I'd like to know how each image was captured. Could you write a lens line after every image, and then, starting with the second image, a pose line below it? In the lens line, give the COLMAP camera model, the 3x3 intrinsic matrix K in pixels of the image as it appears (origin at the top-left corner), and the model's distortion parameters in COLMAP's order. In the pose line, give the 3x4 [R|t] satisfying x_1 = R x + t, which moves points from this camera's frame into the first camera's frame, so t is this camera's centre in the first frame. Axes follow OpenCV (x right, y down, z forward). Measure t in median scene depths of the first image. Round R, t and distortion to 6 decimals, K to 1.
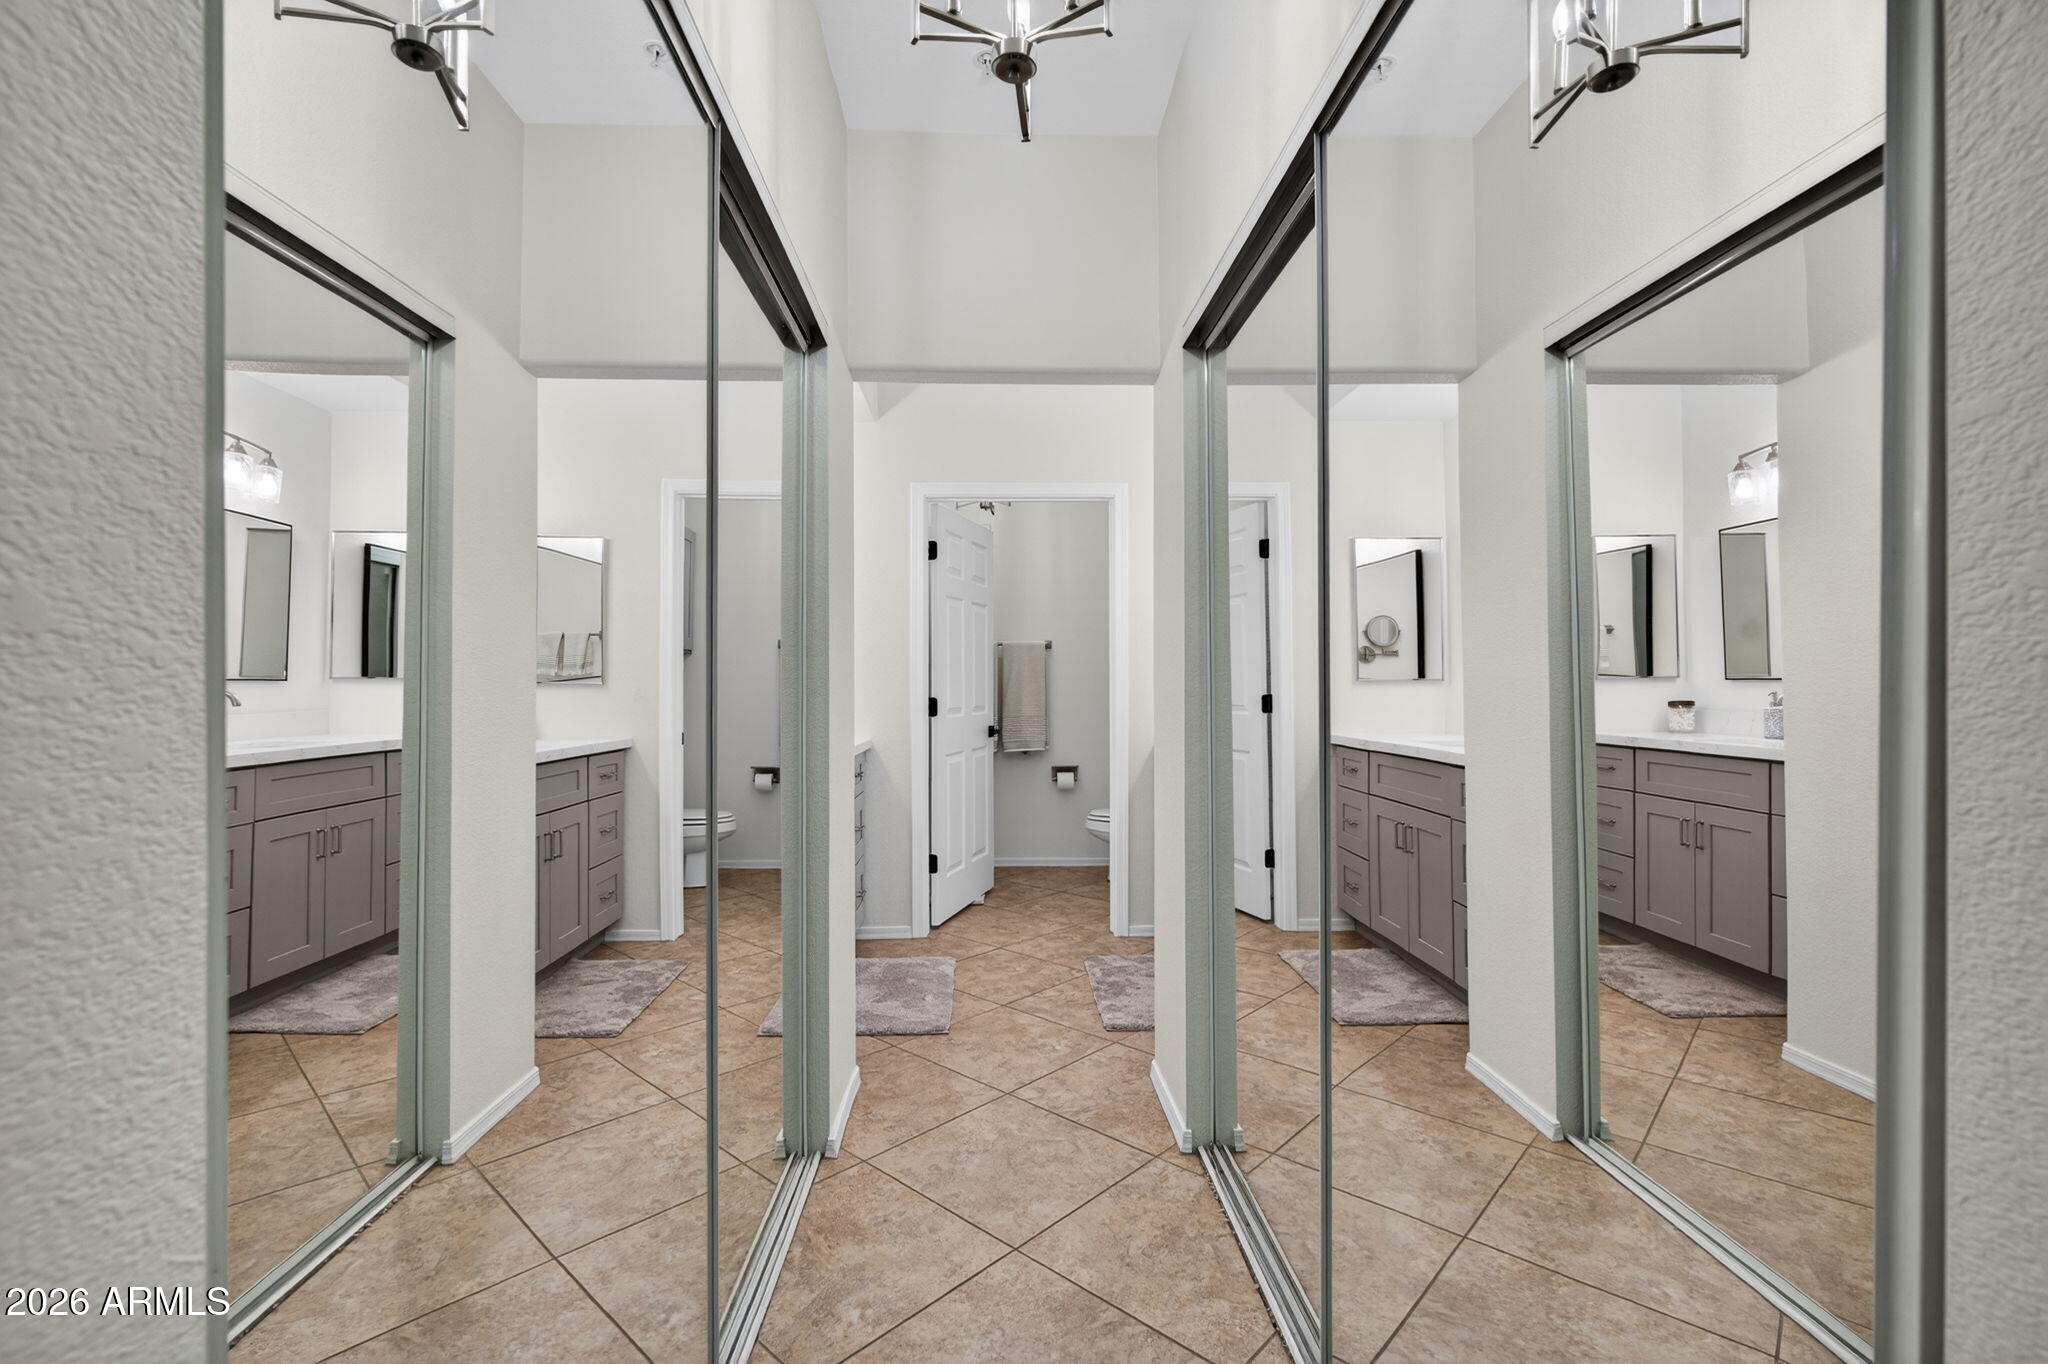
lens RADIAL K [[904.5, 0, 1024.0], [0, 904.5, 682.0], [0, 0, 1]] dist [-0.019828, -0.000062]
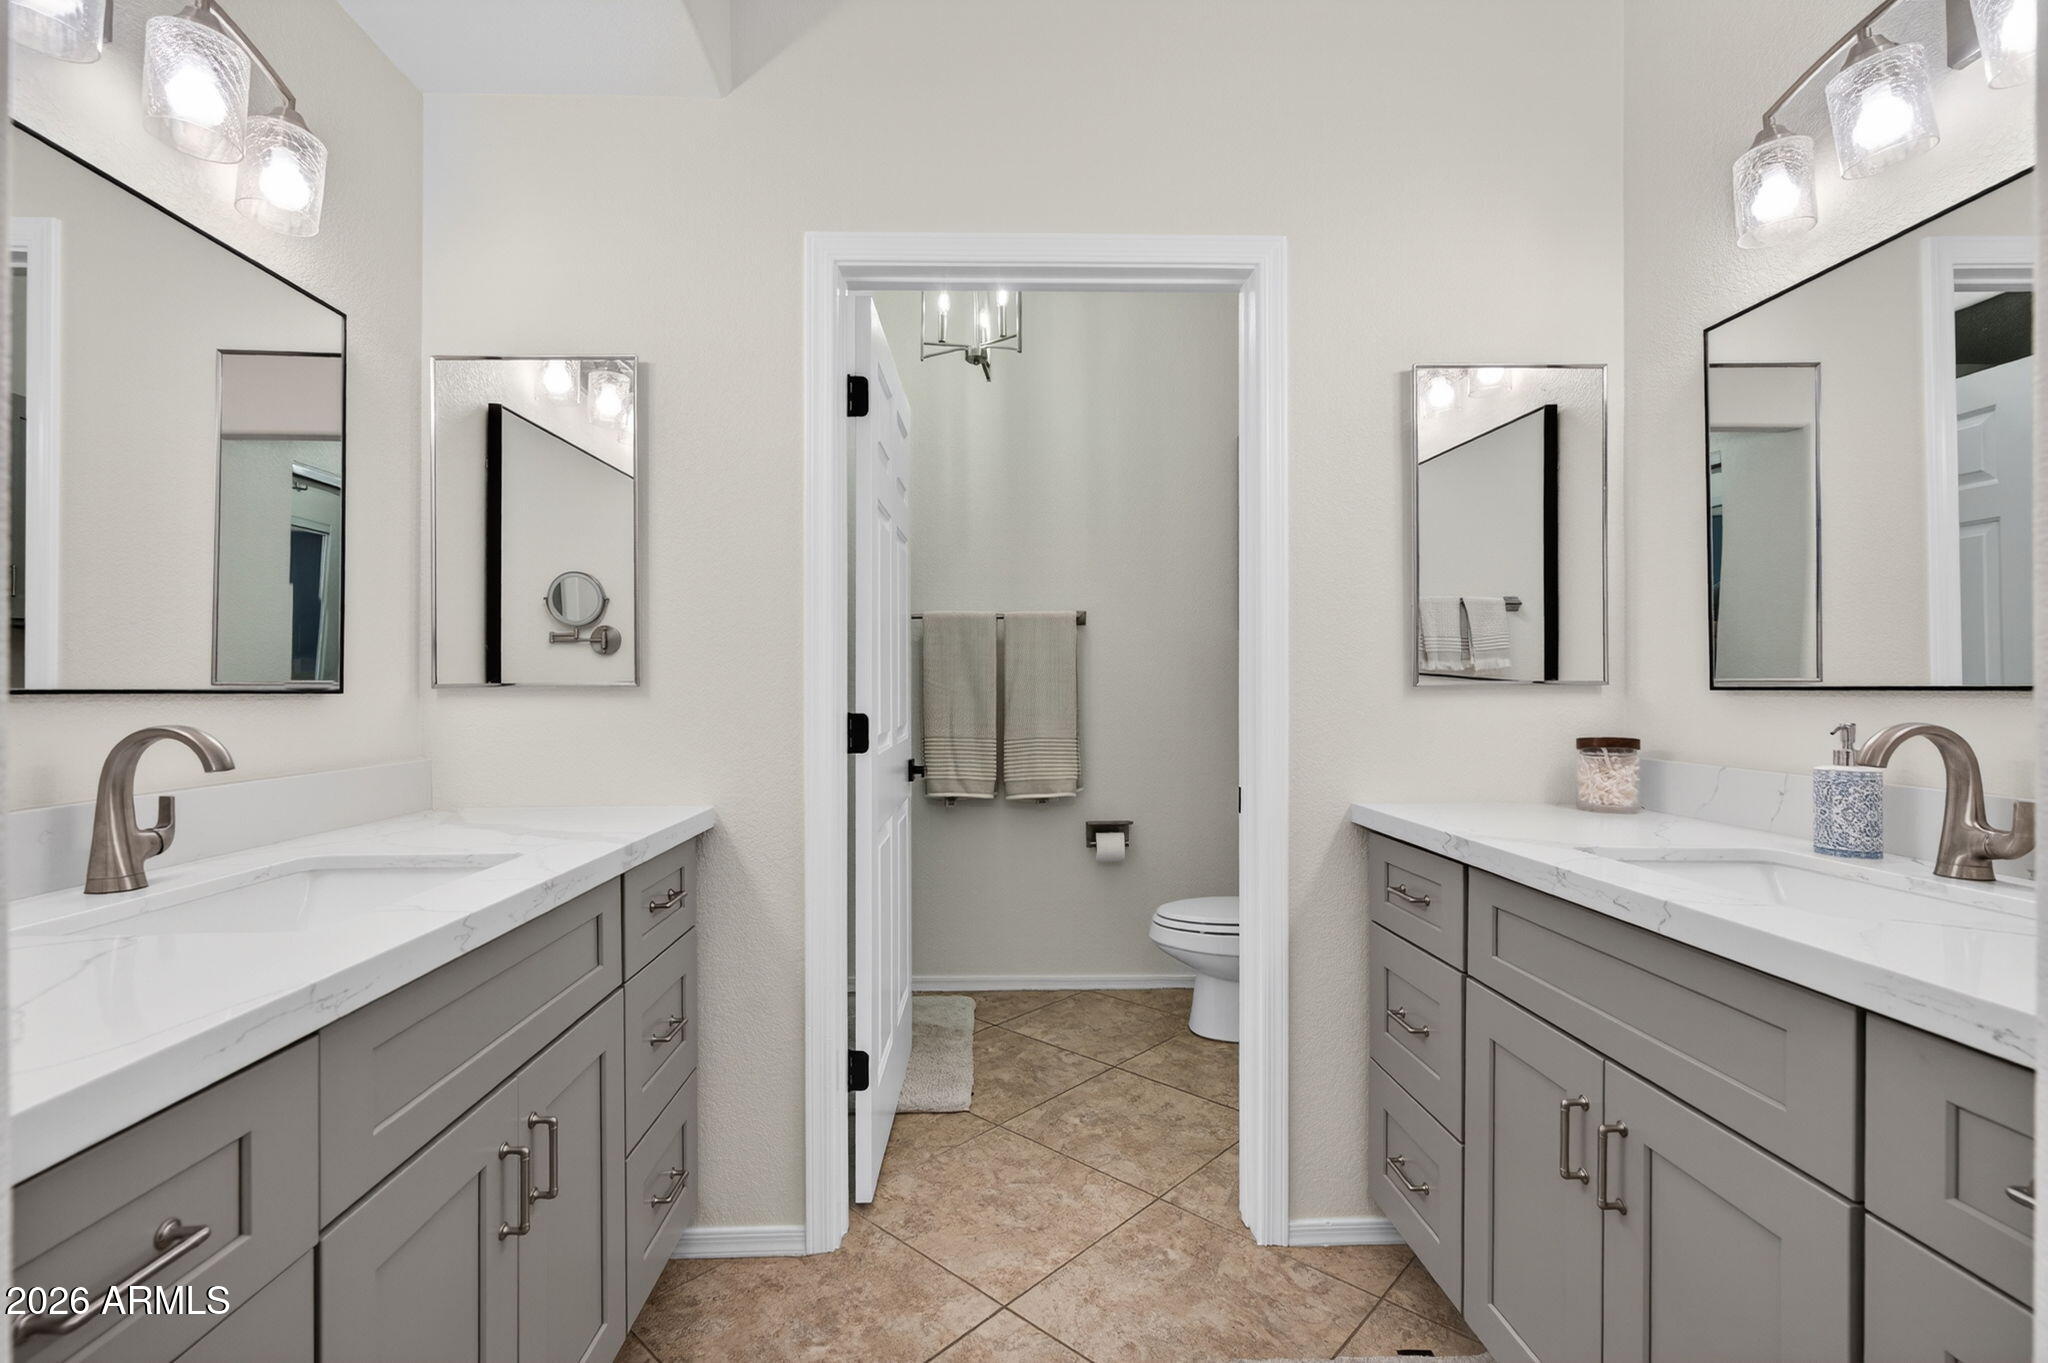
lens RADIAL K [[911.9, 0, 1016.0], [0, 911.9, 684.0], [0, 0, 1]] dist [0.001873, 0.000381]
pose [[0.999903, -0.006273, -0.012472, 0.472483], [0.006079, 0.999860, -0.015584, 0.000699], [0.012568, 0.015506, 0.999801, 0.577533]]
